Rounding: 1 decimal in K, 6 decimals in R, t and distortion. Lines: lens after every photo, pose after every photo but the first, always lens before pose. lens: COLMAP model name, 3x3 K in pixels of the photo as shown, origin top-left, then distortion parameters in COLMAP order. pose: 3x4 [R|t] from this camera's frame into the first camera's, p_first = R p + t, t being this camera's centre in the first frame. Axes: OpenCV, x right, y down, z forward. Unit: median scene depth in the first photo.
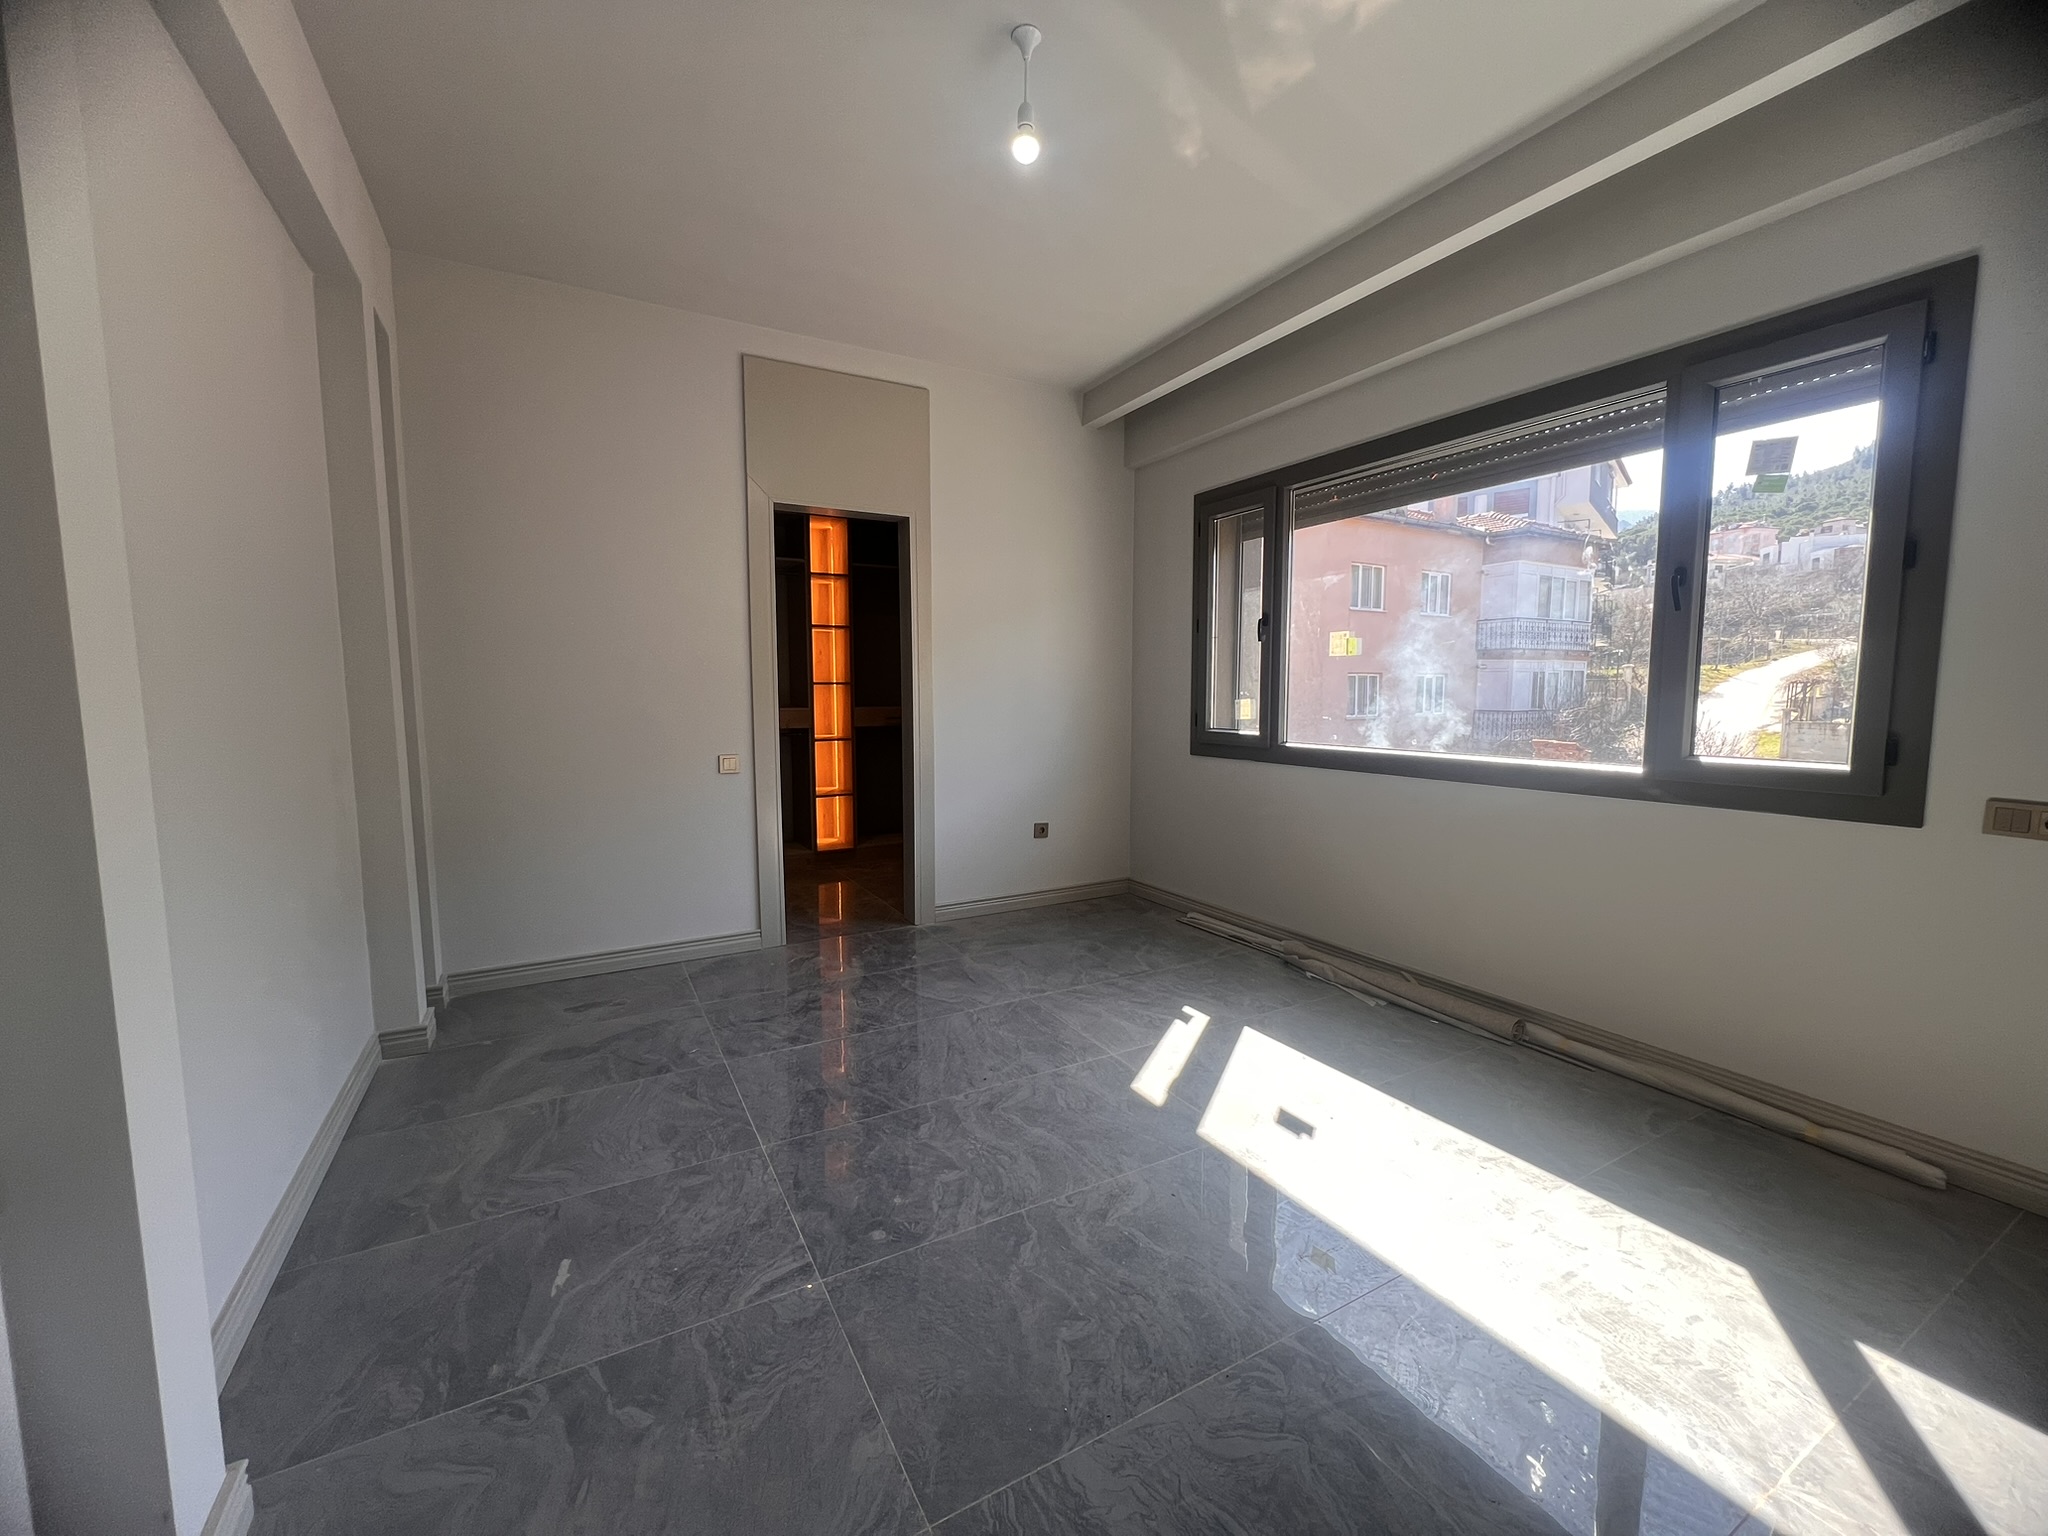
lens RADIAL K [[823.4, 0, 1024.0], [0, 823.4, 768.0], [0, 0, 1]] dist [-0.000796, -0.000198]
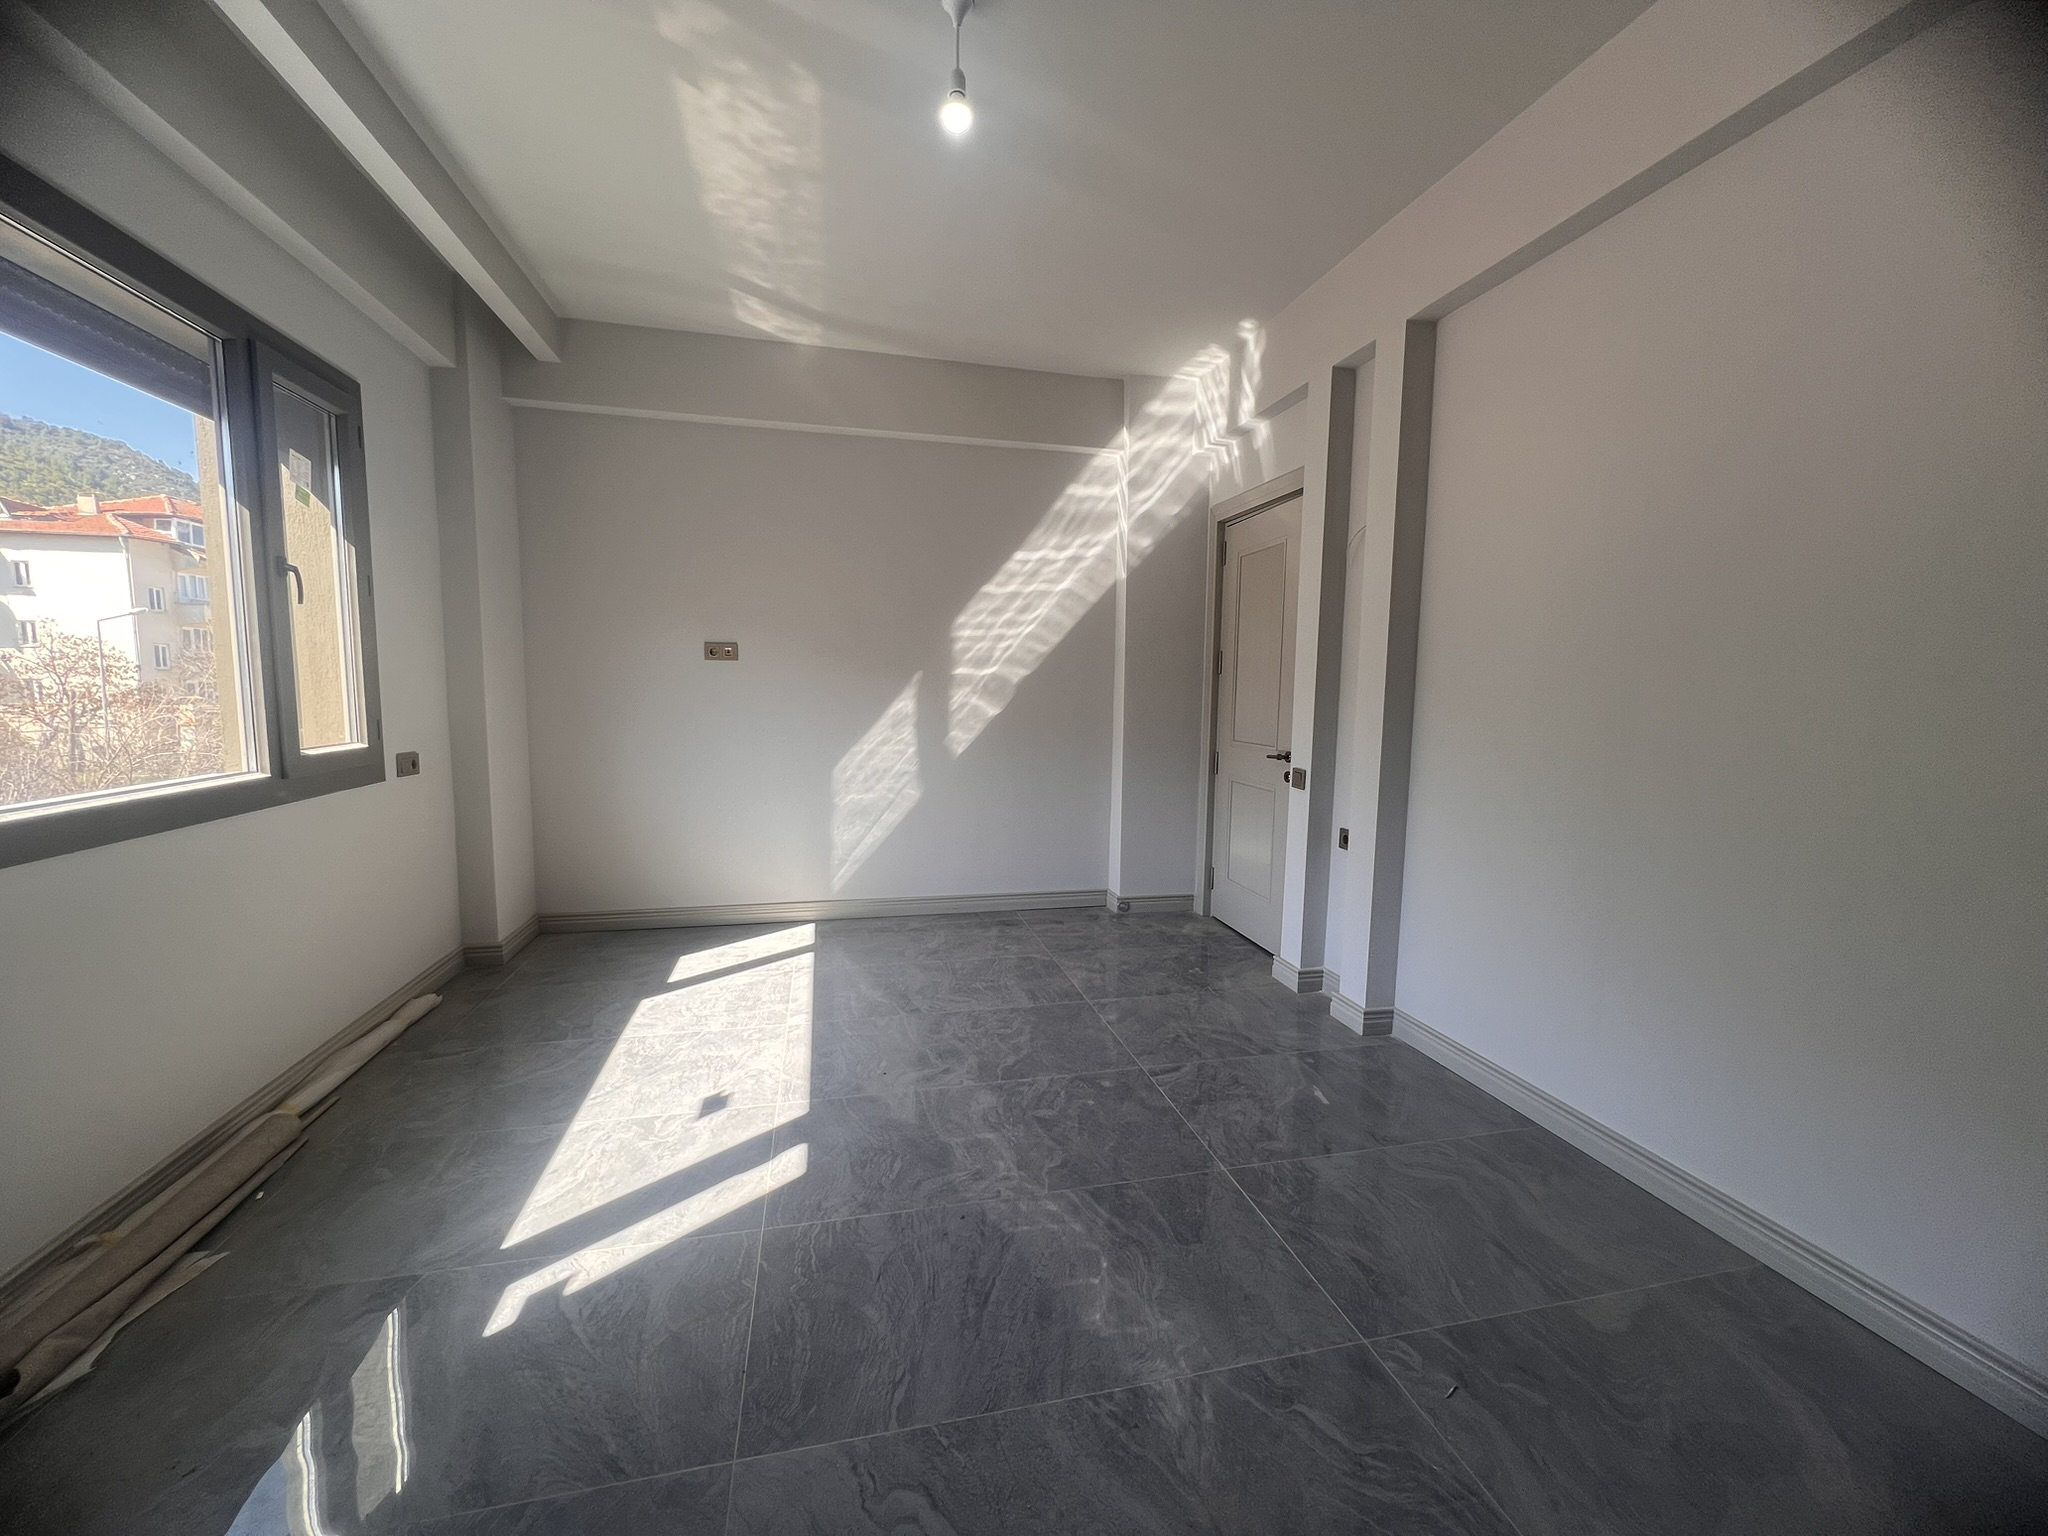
lens RADIAL K [[819.9, 0, 1024.0], [0, 819.9, 768.0], [0, 0, 1]] dist [-0.001929, -0.000183]
pose [[-0.961423, -0.040040, 0.272144, -0.297952], [0.013385, 0.981368, 0.191672, -0.169449], [-0.274748, 0.187920, -0.942974, 1.677339]]
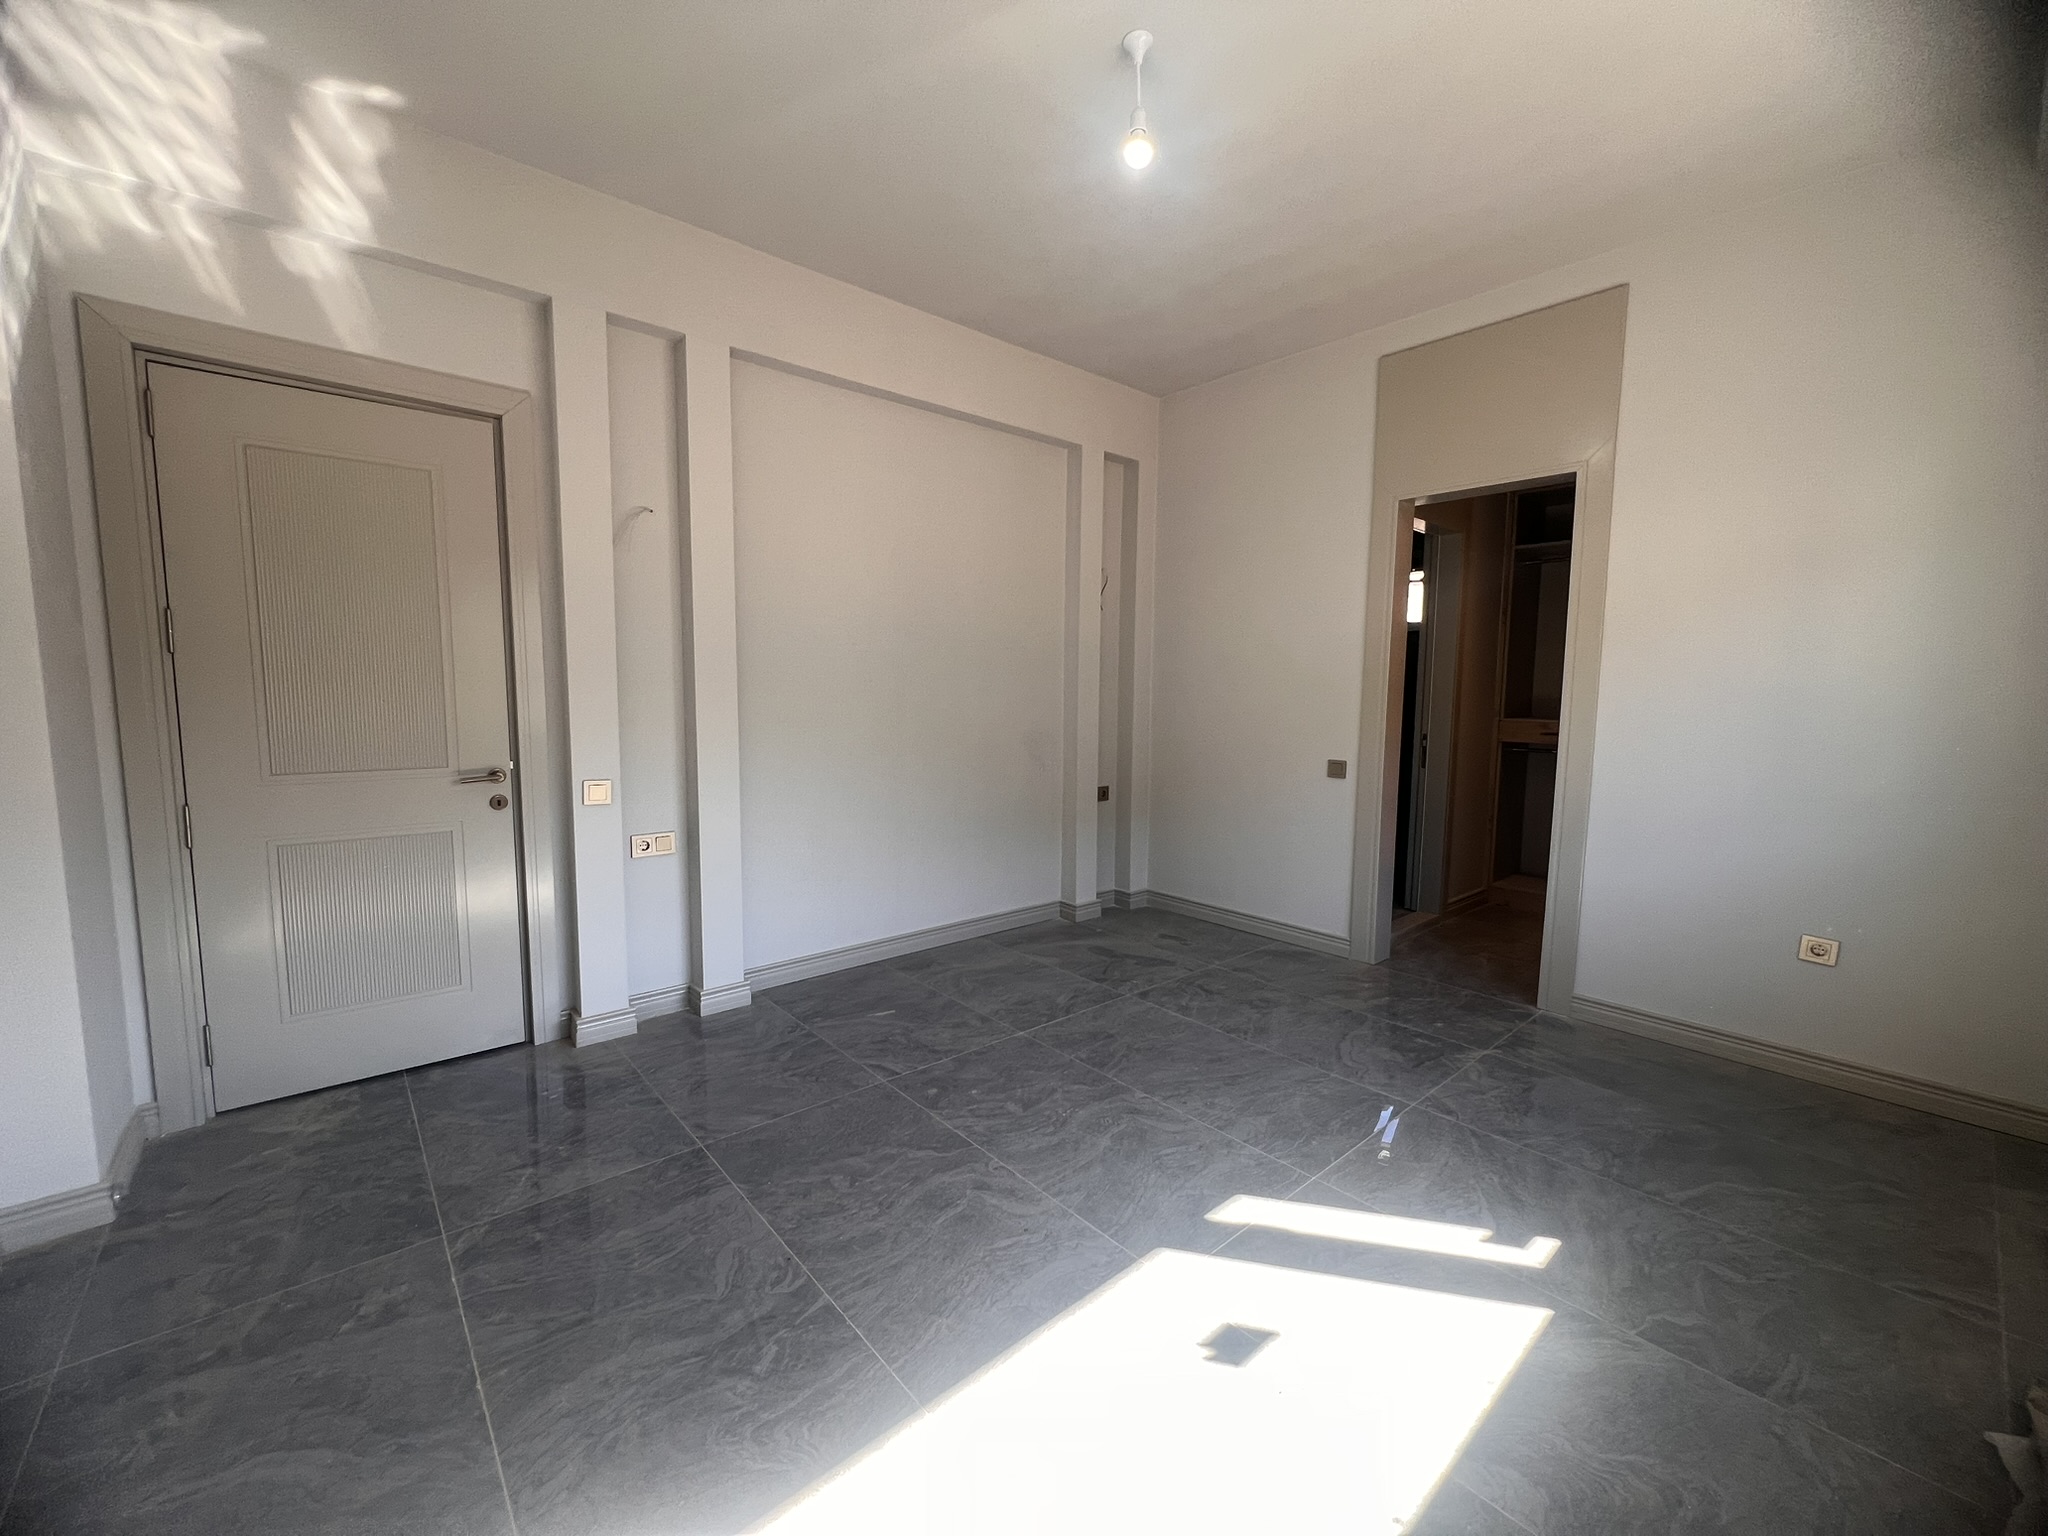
lens RADIAL K [[821.1, 0, 1014.5], [0, 821.1, 768.9], [0, 0, 1]] dist [-0.001131, -0.000204]
pose [[0.196828, 0.101123, -0.975209, 0.846431], [-0.104743, 0.991143, 0.081635, -0.070018], [0.974827, 0.086079, 0.205677, 0.599512]]
